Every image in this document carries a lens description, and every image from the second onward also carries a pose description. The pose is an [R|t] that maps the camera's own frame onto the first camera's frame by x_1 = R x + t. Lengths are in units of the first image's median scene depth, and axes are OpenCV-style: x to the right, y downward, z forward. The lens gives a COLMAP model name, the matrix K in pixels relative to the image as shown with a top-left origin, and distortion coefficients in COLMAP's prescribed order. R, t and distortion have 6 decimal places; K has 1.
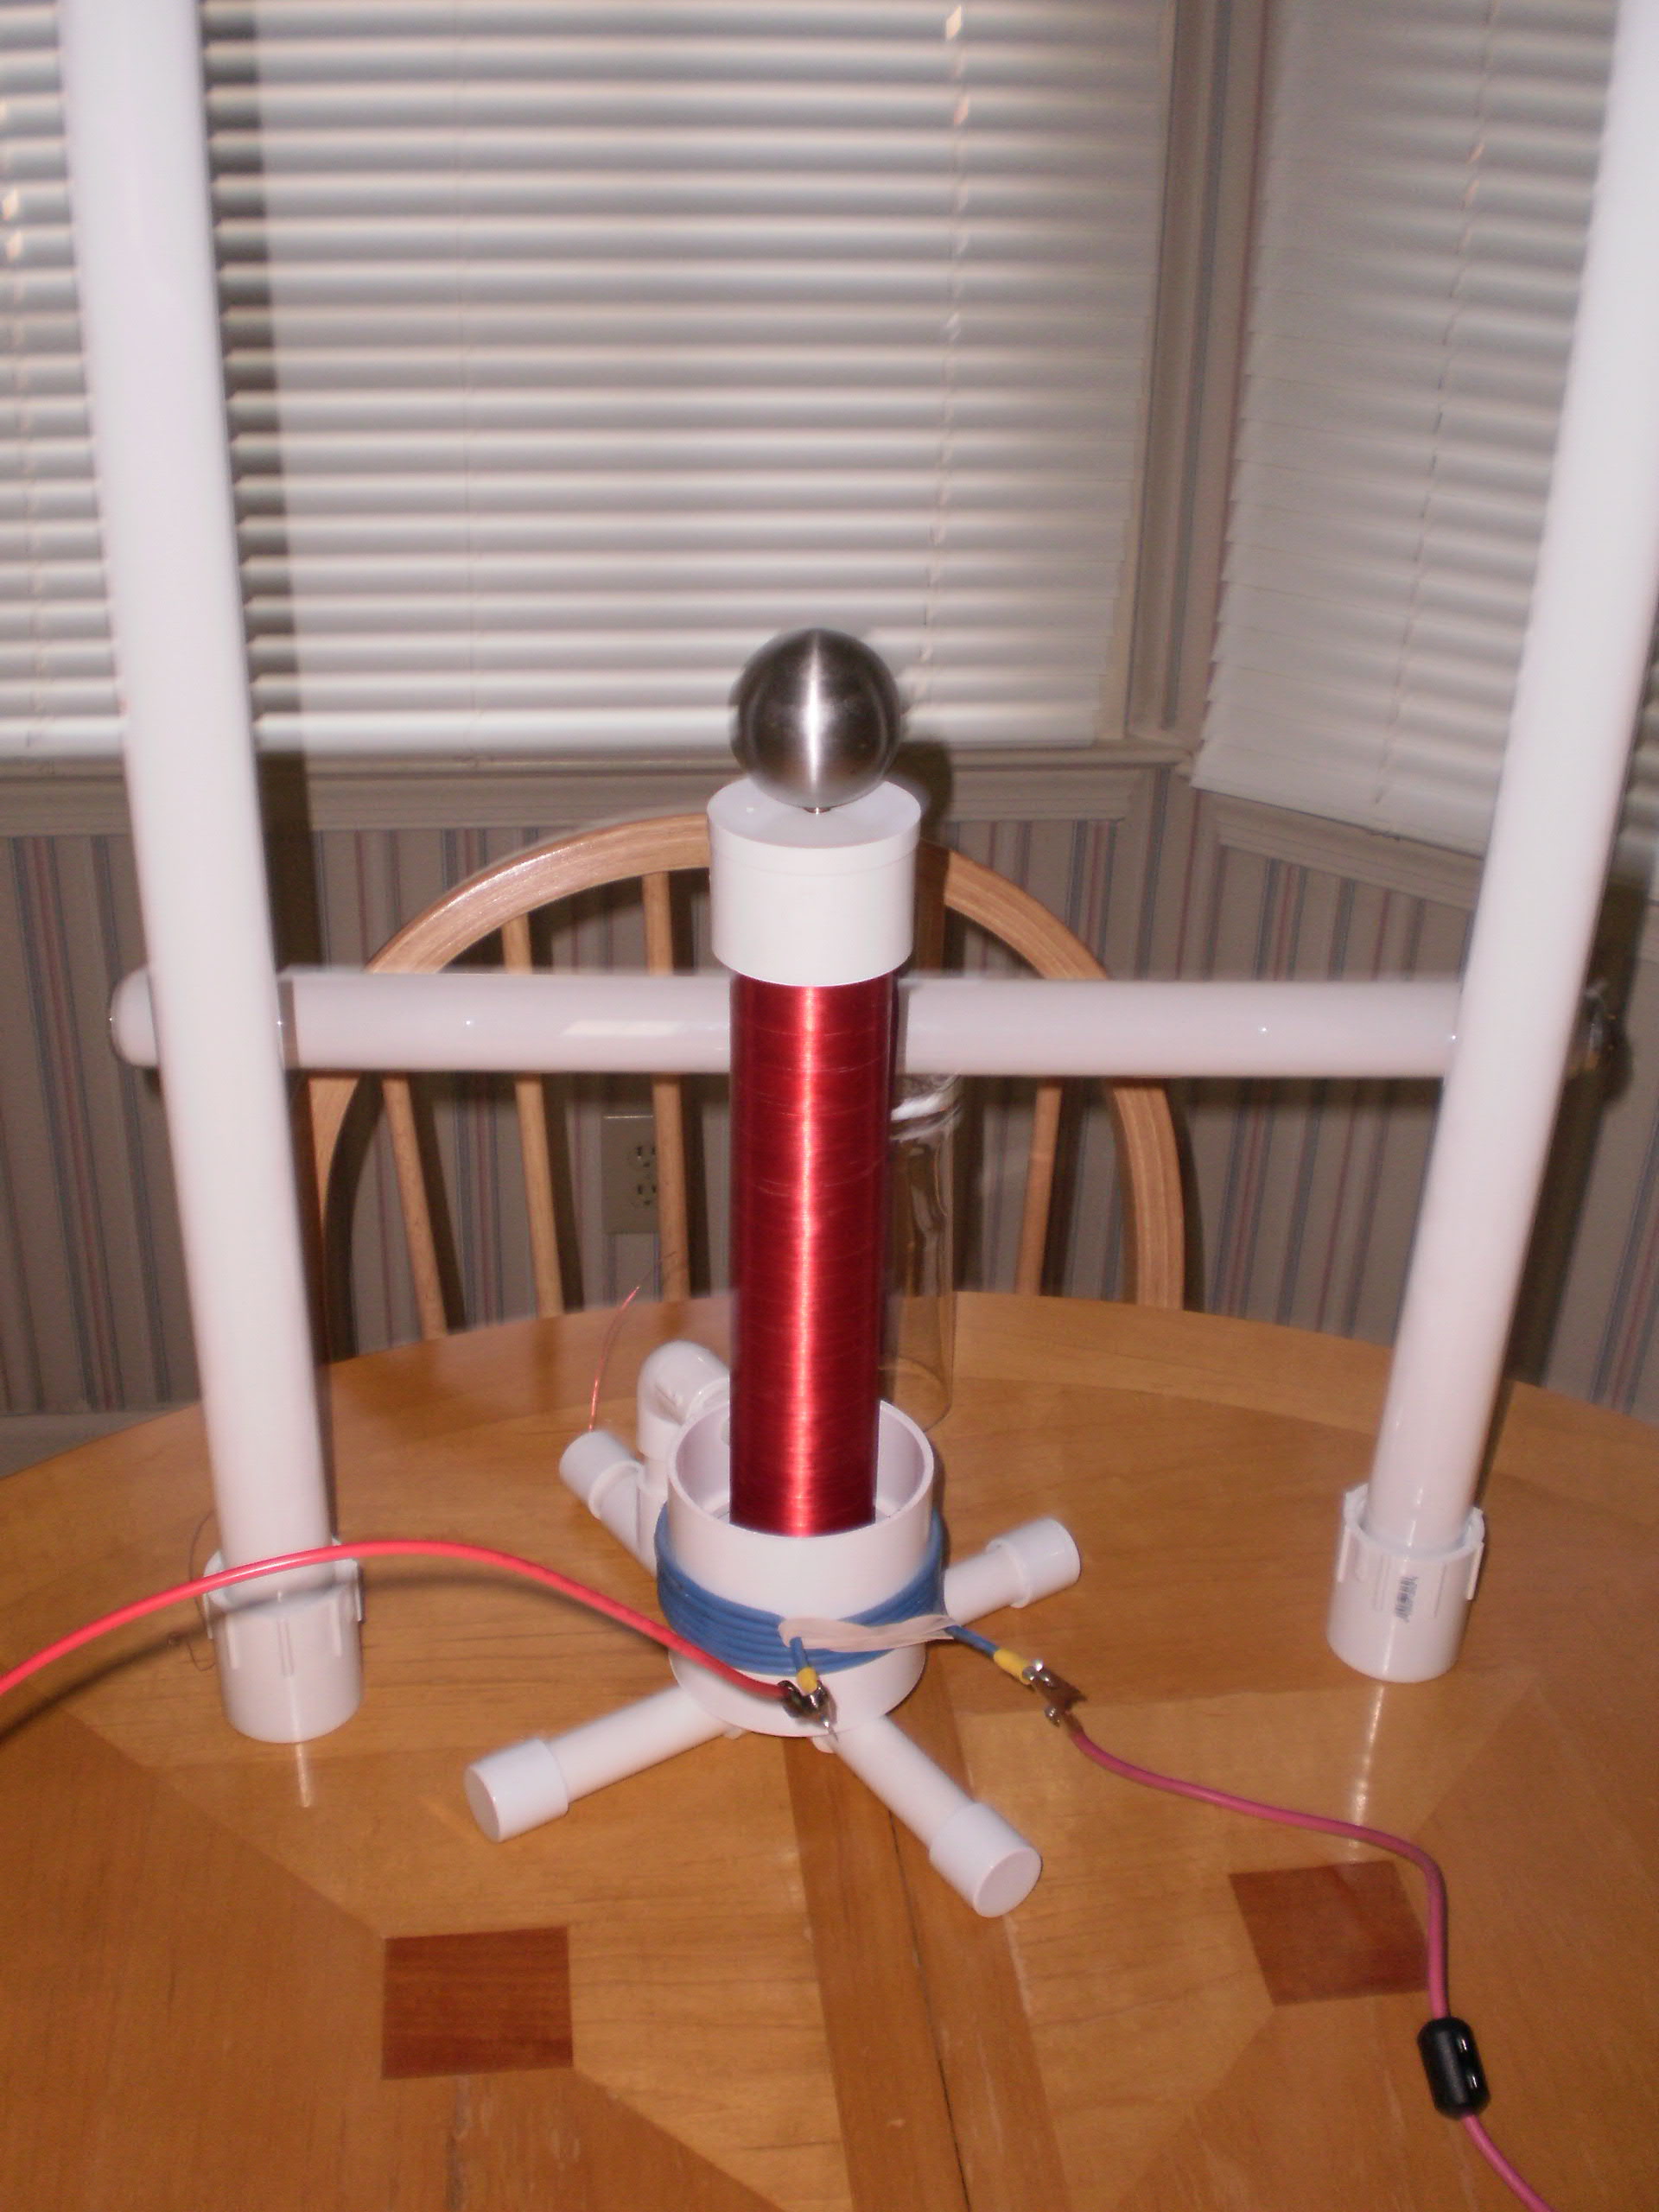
lens RADIAL K [[2284.3, 0, 829.5], [0, 2284.3, 1106.0], [0, 0, 1]] dist [-0.002360, -0.000410]
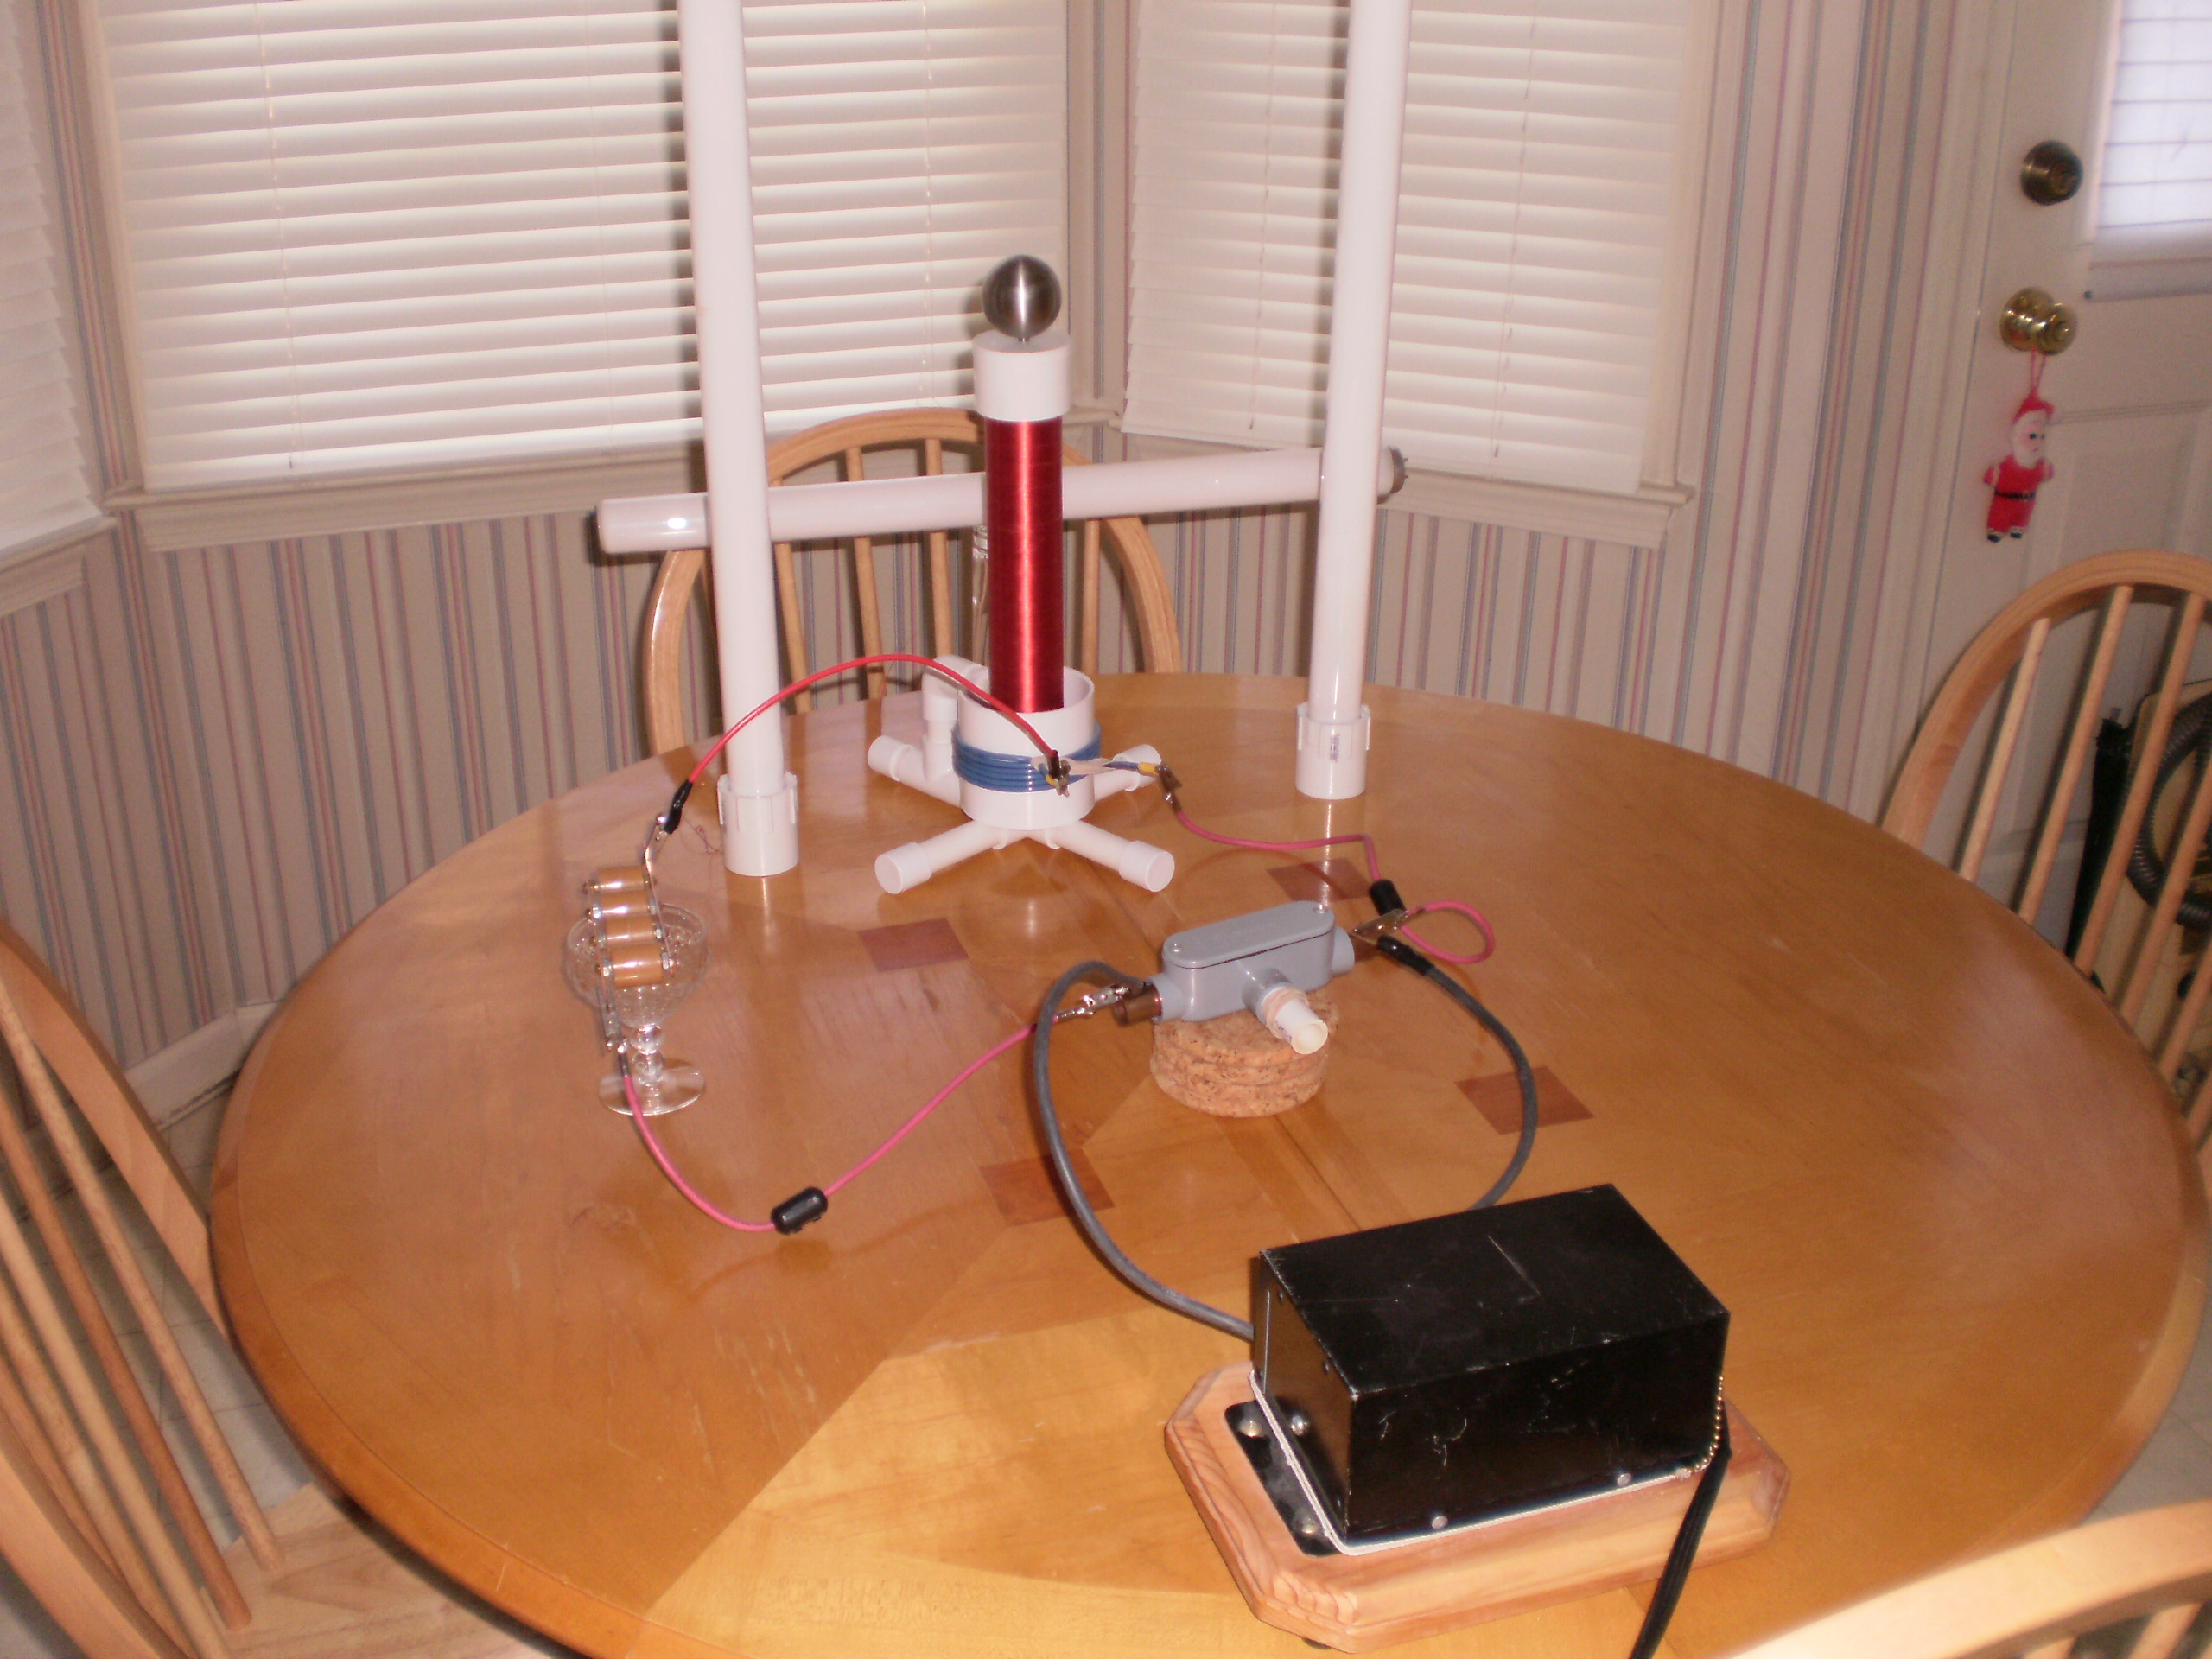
lens RADIAL K [[2527.6, 0, 1106.0], [0, 2527.6, 829.5], [0, 0, 1]] dist [0.004607, 0.002088]
pose [[0.976466, -0.110164, 0.185412, -0.335790], [0.121376, 0.991336, -0.050212, 0.359595], [-0.178274, 0.071535, 0.981377, -1.042939]]
